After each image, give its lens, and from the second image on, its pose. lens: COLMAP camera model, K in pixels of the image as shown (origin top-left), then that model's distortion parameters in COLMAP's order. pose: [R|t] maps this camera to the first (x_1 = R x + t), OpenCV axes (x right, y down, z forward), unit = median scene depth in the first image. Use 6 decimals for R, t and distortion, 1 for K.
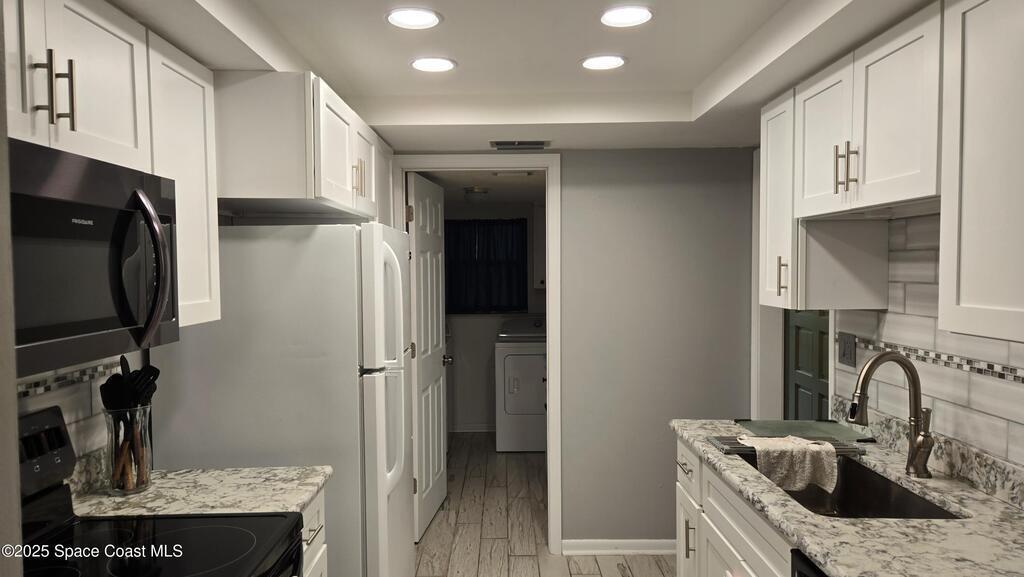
lens RADIAL K [[686.2, 0, 510.9], [0, 686.2, 292.7], [0, 0, 1]] dist [0.076659, -0.066374]
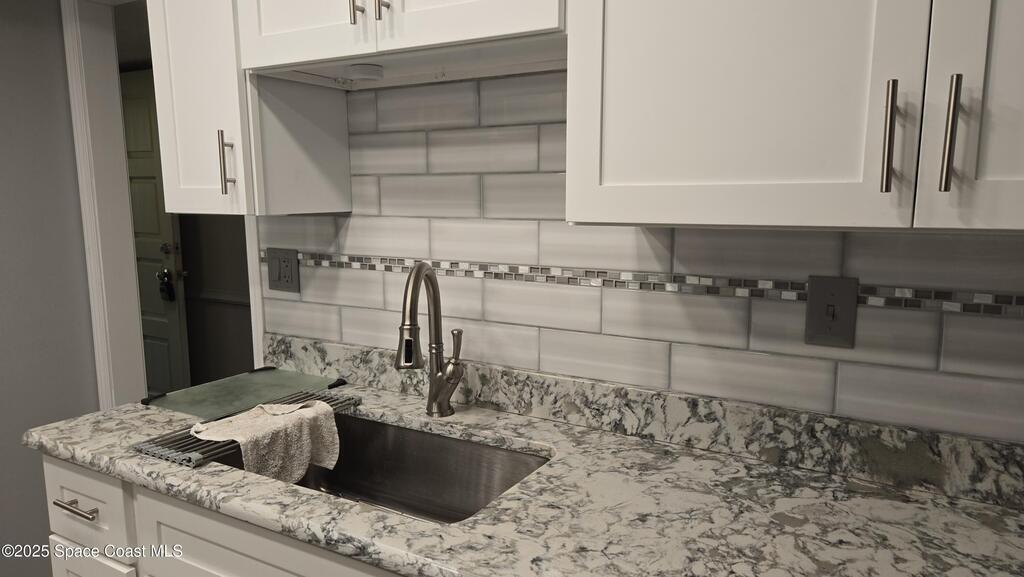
lens RADIAL K [[686.2, 0, 510.9], [0, 686.2, 292.7], [0, 0, 1]] dist [0.076659, -0.066374]
pose [[0.519518, -0.122412, 0.845645, -0.026856], [0.033479, 0.991841, 0.123007, 0.027142], [-0.853803, -0.035593, 0.519378, 0.497476]]
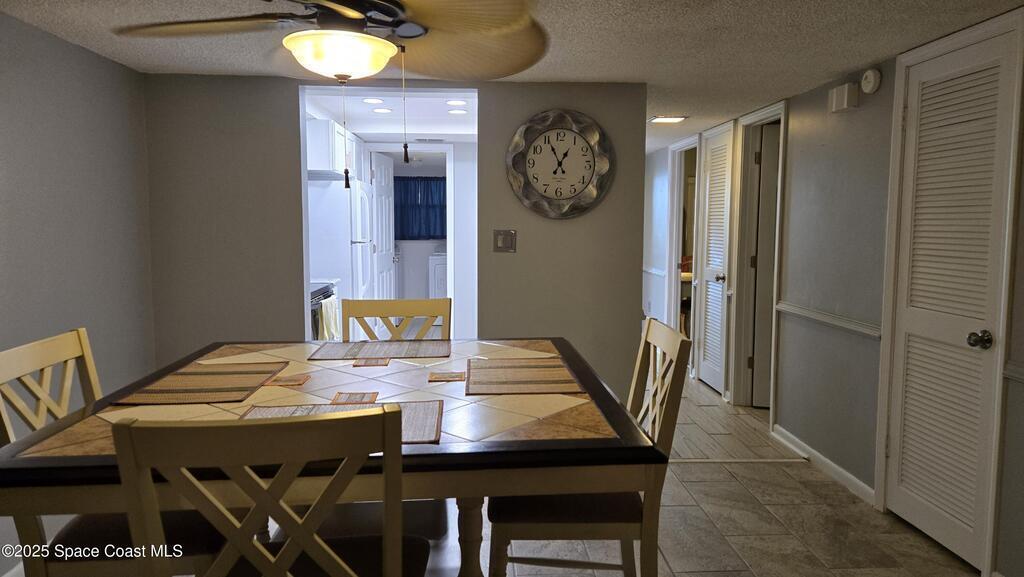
lens RADIAL K [[679.7, 0, 514.5], [0, 679.7, 281.5], [0, 0, 1]] dist [0.079319, -0.060927]
pose [[0.998622, 0.004828, 0.052255, 0.225602], [-0.007480, 0.998687, 0.050675, 0.123632], [-0.051942, -0.050996, 0.997347, -1.401185]]
